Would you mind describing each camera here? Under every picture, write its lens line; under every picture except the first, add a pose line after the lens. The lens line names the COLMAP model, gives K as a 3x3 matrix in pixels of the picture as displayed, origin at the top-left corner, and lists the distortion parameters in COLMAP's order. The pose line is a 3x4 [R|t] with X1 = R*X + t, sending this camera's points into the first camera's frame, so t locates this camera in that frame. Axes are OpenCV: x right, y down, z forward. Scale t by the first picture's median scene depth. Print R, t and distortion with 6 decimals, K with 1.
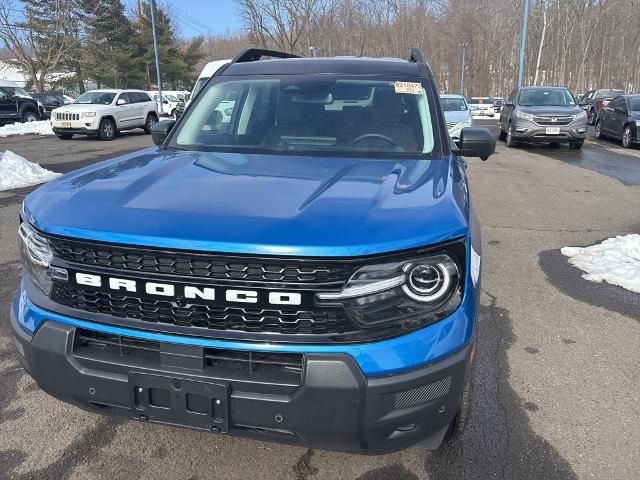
lens RADIAL K [[507.7, 0, 330.2], [0, 507.7, 239.8], [0, 0, 1]] dist [0.057384, -0.079078]
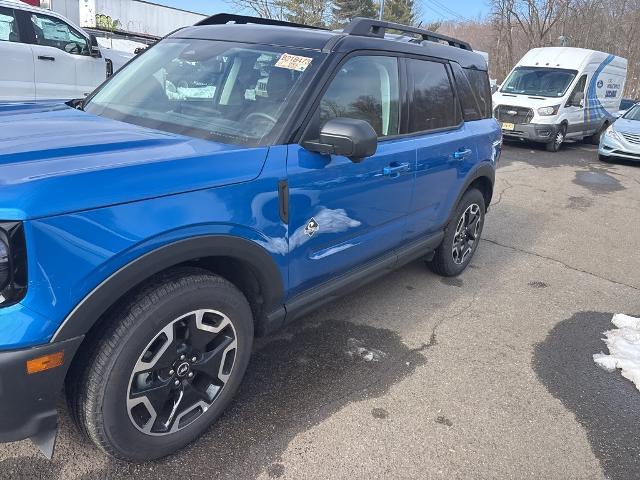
lens RADIAL K [[508.0, 0, 319.2], [0, 508.0, 249.1], [0, 0, 1]] dist [0.063728, -0.084740]
pose [[0.881199, 0.225578, -0.415455, 0.609917], [-0.209430, 0.974147, 0.084719, -0.079126], [0.423825, 0.012354, 0.905660, 0.262477]]
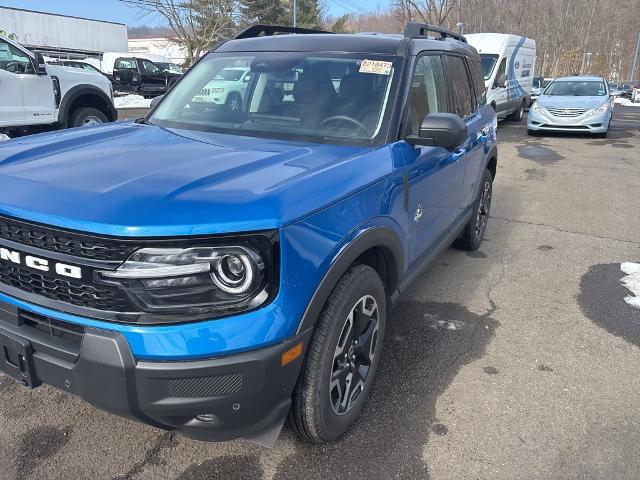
lens RADIAL K [[508.0, 0, 319.2], [0, 508.0, 249.1], [0, 0, 1]] dist [0.063728, -0.084740]
pose [[0.953994, 0.112559, -0.277894, 0.349342], [-0.097711, 0.992973, 0.066759, -0.023942], [0.283456, -0.036535, 0.958289, 0.077940]]
